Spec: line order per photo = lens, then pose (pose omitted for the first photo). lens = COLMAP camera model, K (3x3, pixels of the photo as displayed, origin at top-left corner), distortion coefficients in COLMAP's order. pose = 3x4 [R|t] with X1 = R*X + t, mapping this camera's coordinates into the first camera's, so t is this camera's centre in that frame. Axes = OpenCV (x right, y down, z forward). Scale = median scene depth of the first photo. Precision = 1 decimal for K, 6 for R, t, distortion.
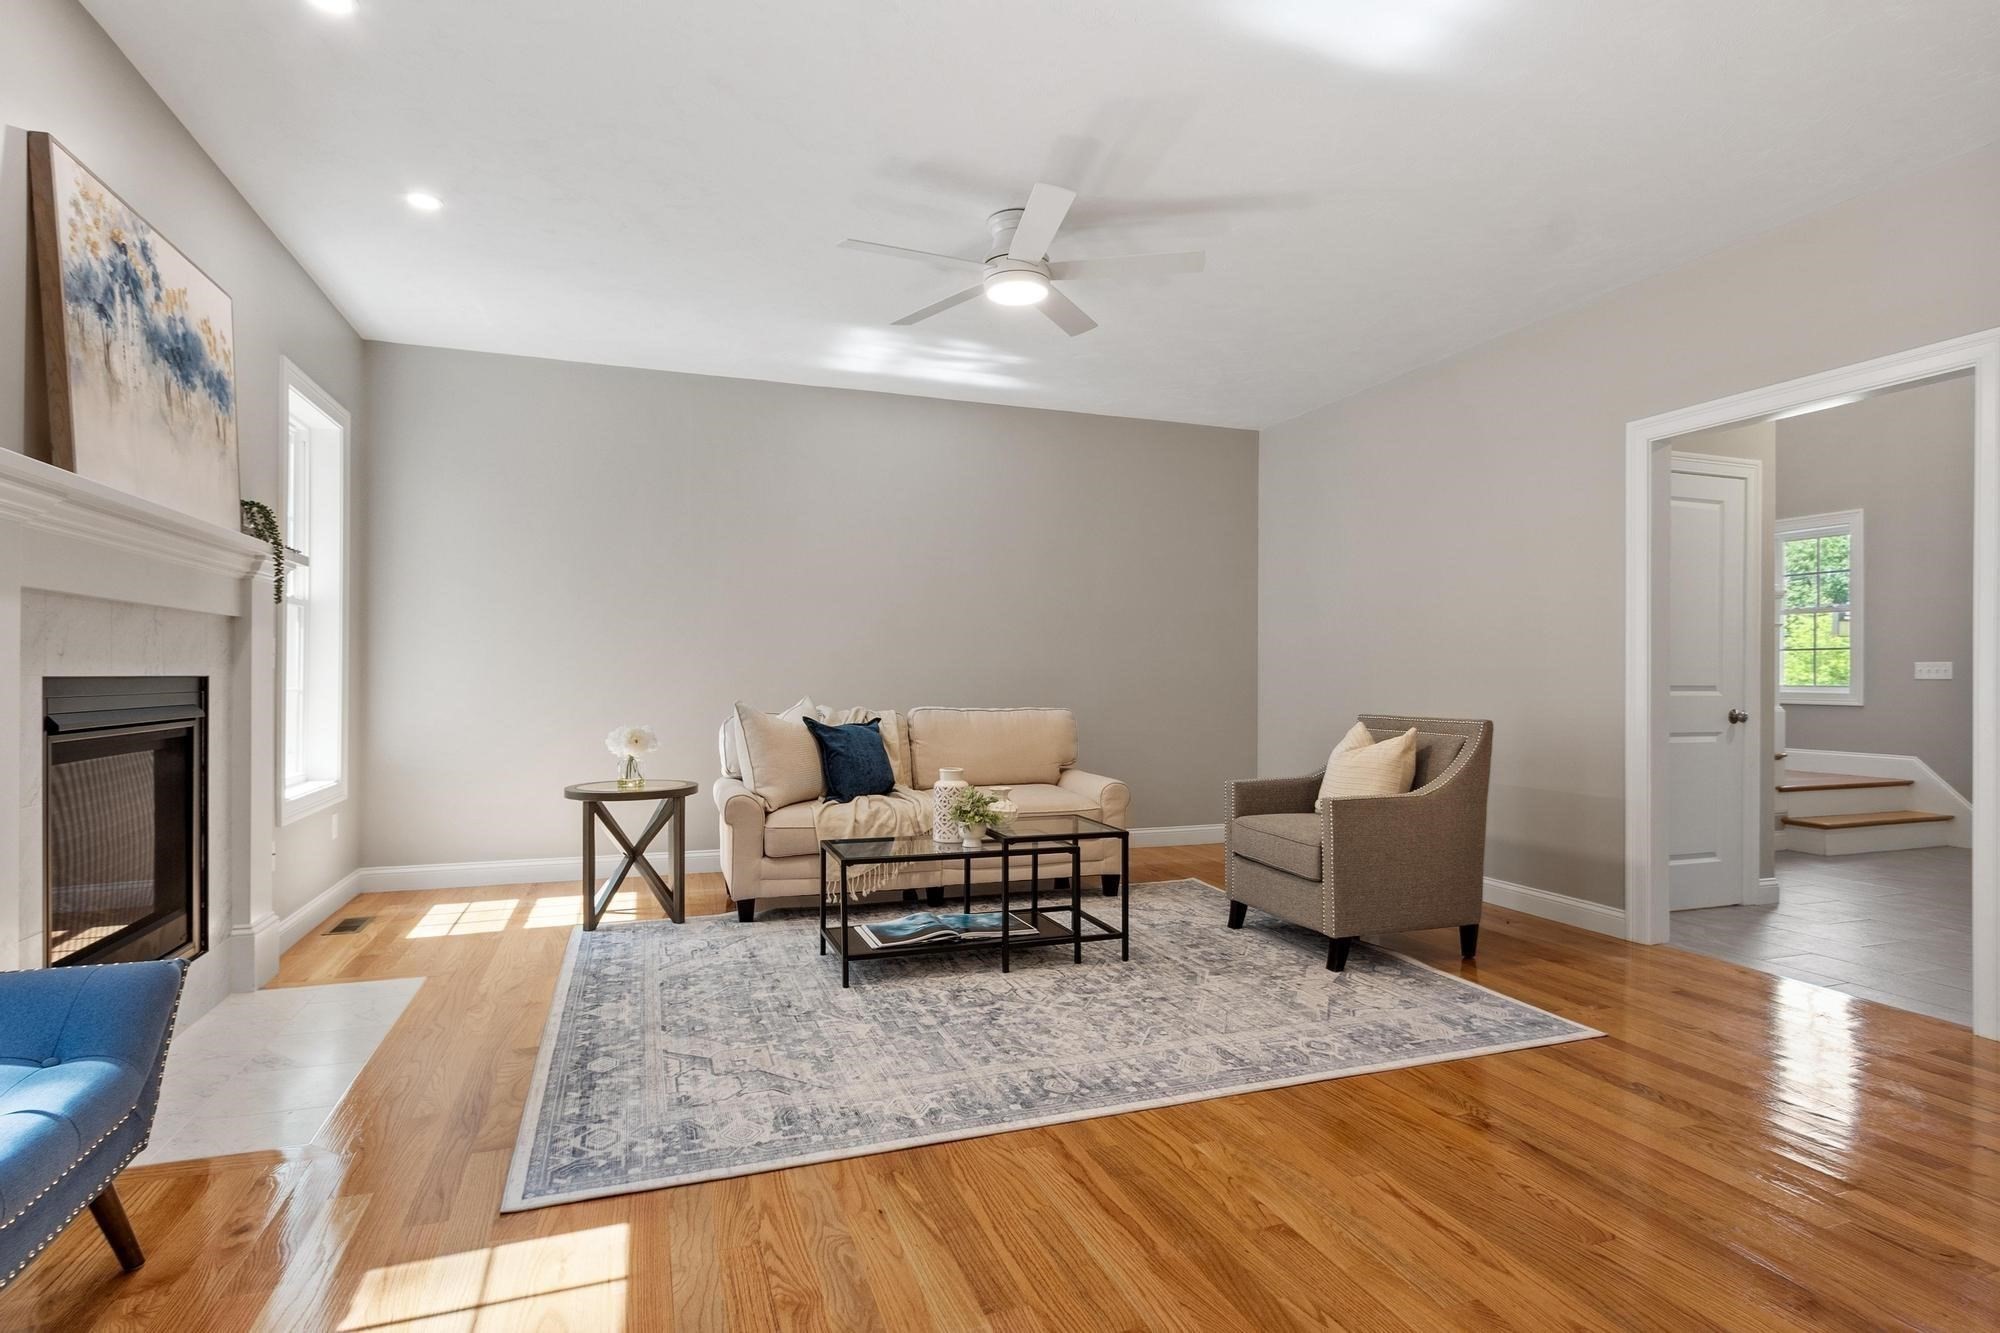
lens RADIAL K [[1003.3, 0, 998.0], [0, 1003.3, 674.7], [0, 0, 1]] dist [0.000416, -0.000120]
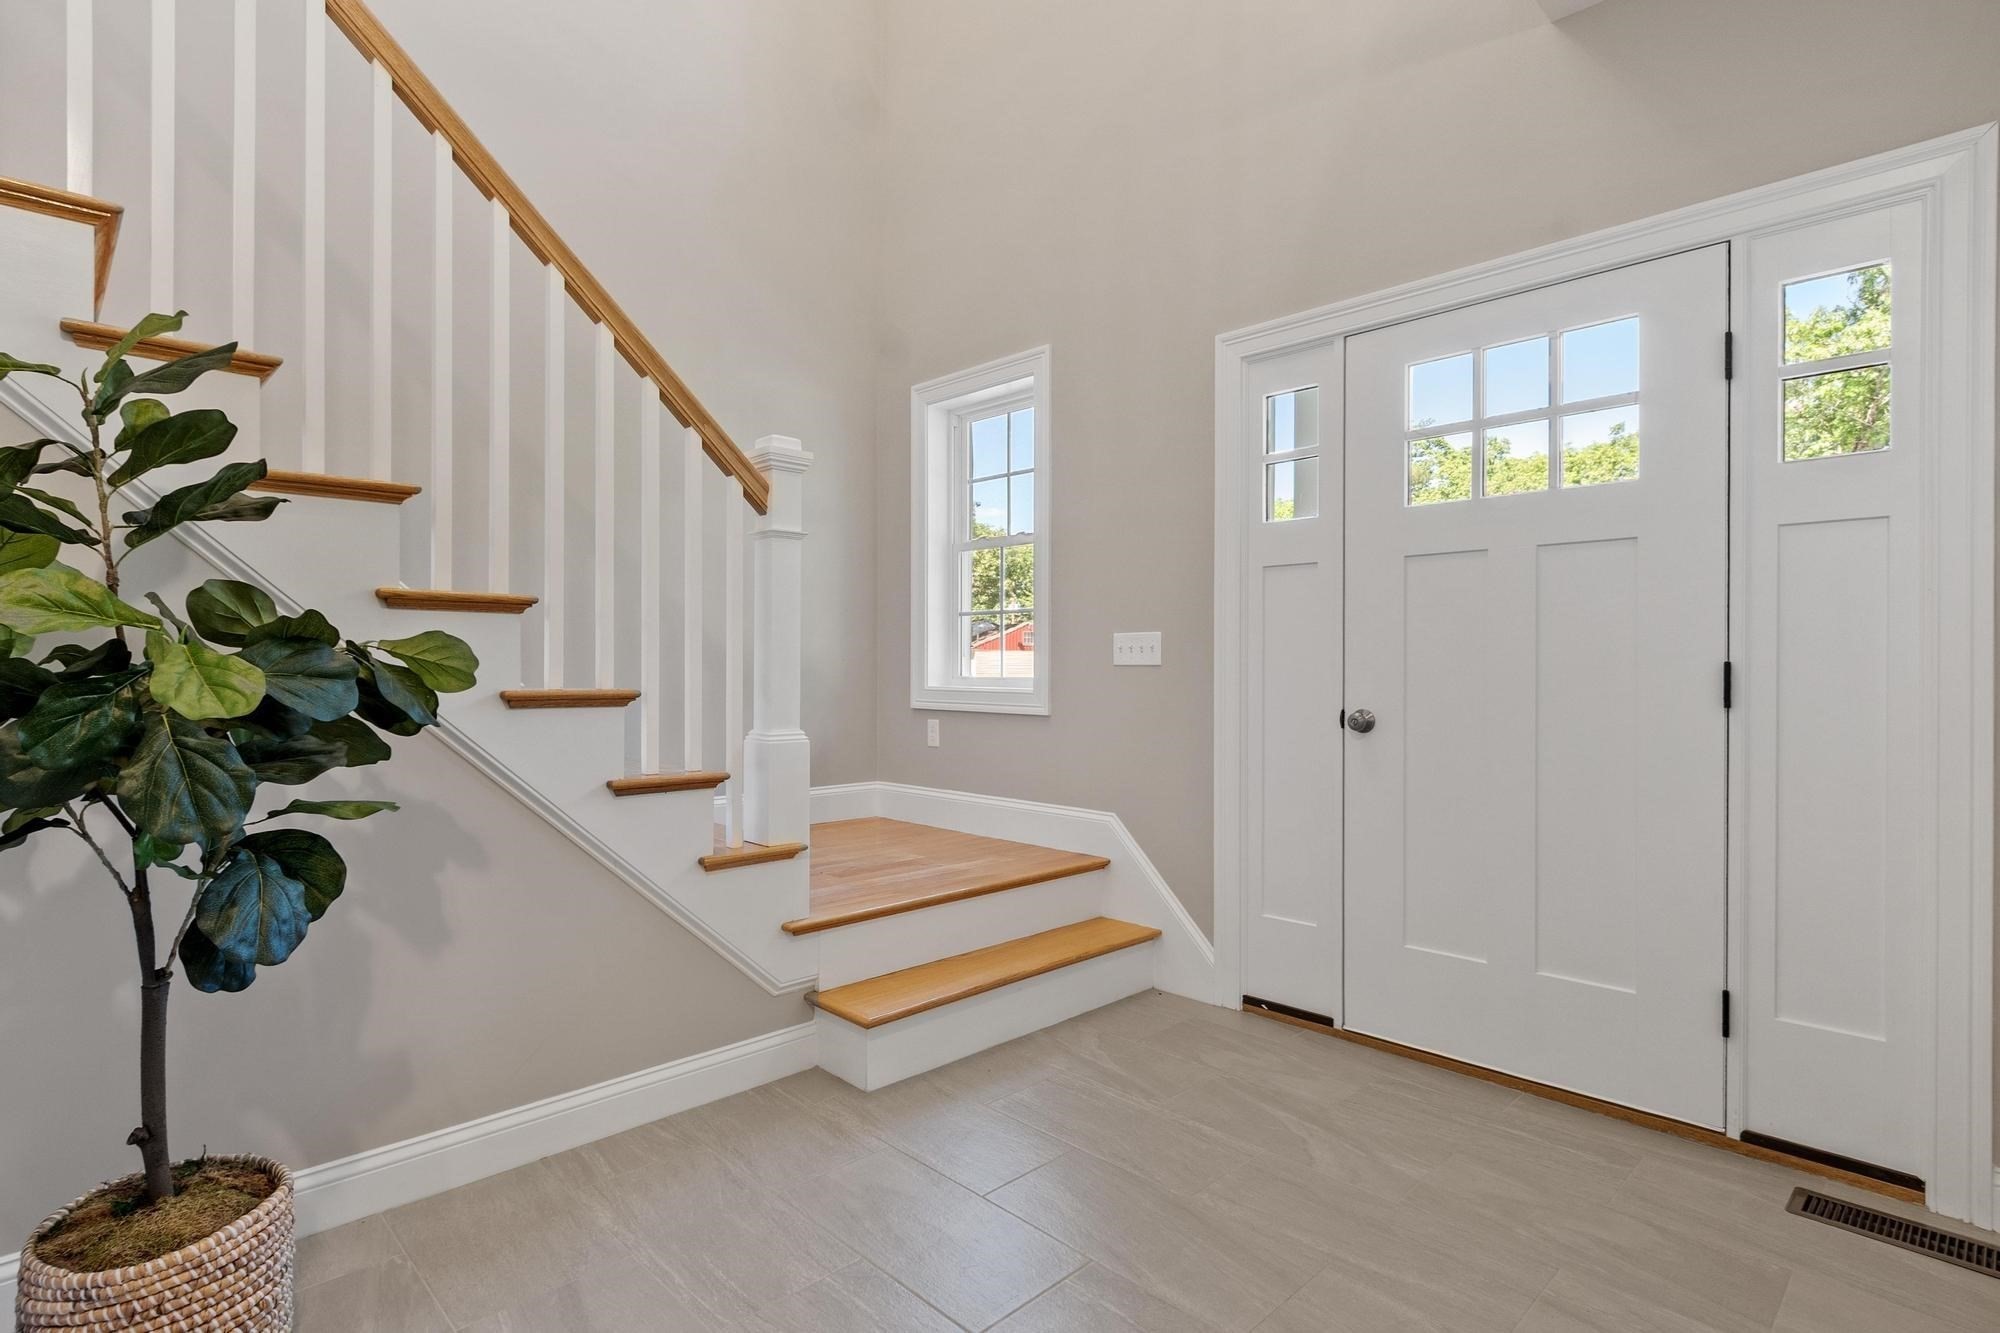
lens RADIAL K [[1003.3, 0, 998.0], [0, 1003.3, 674.7], [0, 0, 1]] dist [0.000416, -0.000120]
pose [[0.911079, -0.003505, 0.412216, 1.382227], [0.002630, 0.999993, 0.002689, 0.017126], [-0.412223, -0.001365, 0.911082, 1.178741]]
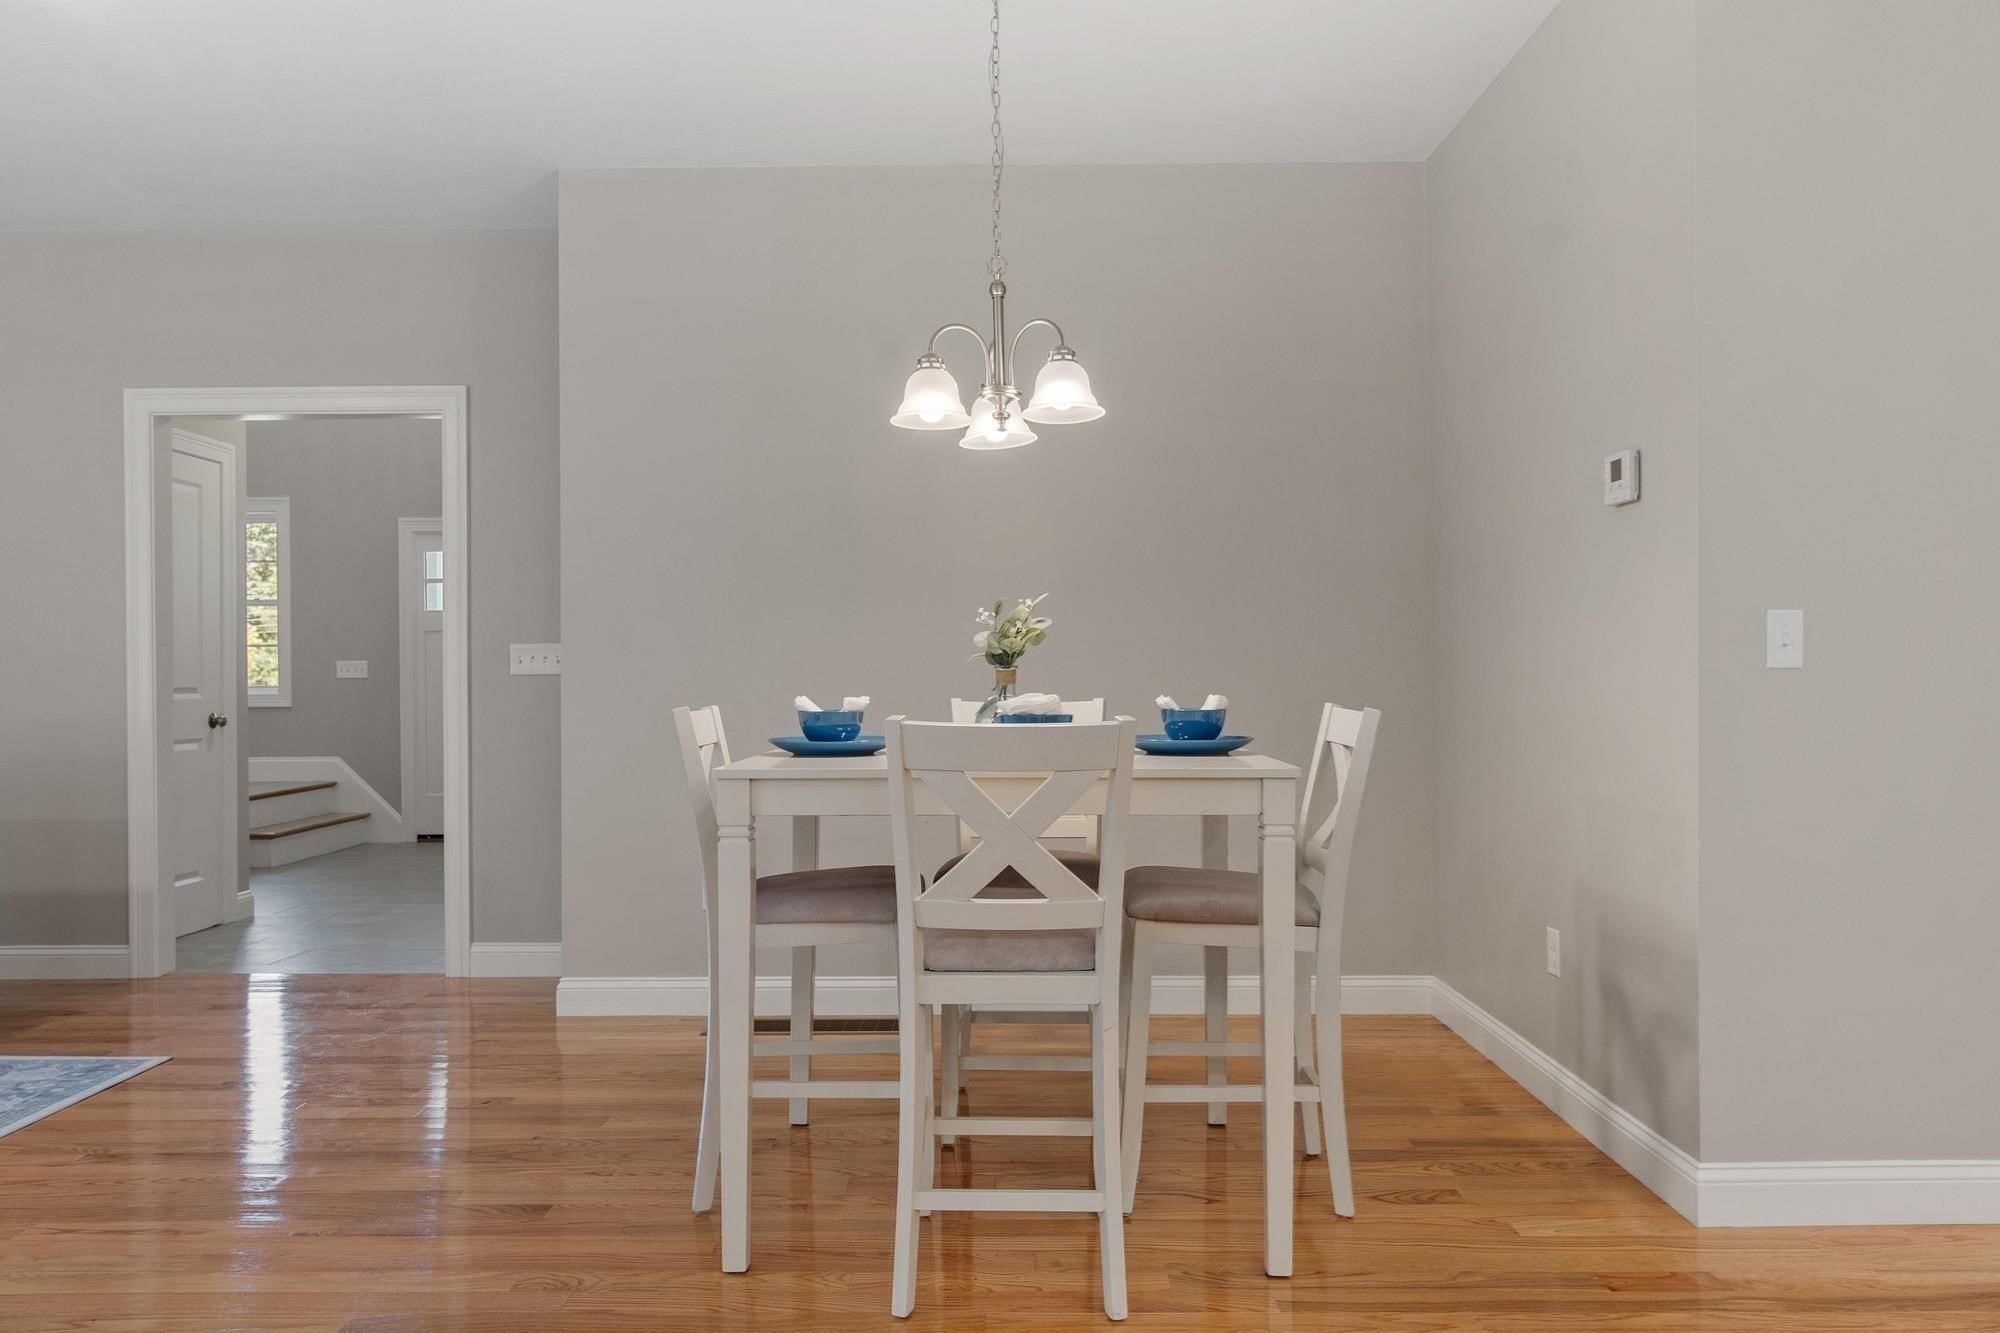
lens RADIAL K [[1338.5, 0, 982.6], [0, 1338.5, 678.7], [0, 0, 1]] dist [0.002656, -0.003292]
pose [[0.347671, -0.010698, 0.937555, -0.202082], [0.008477, 0.999930, 0.008266, -0.001006], [-0.937578, 0.005074, 0.347738, -0.102451]]
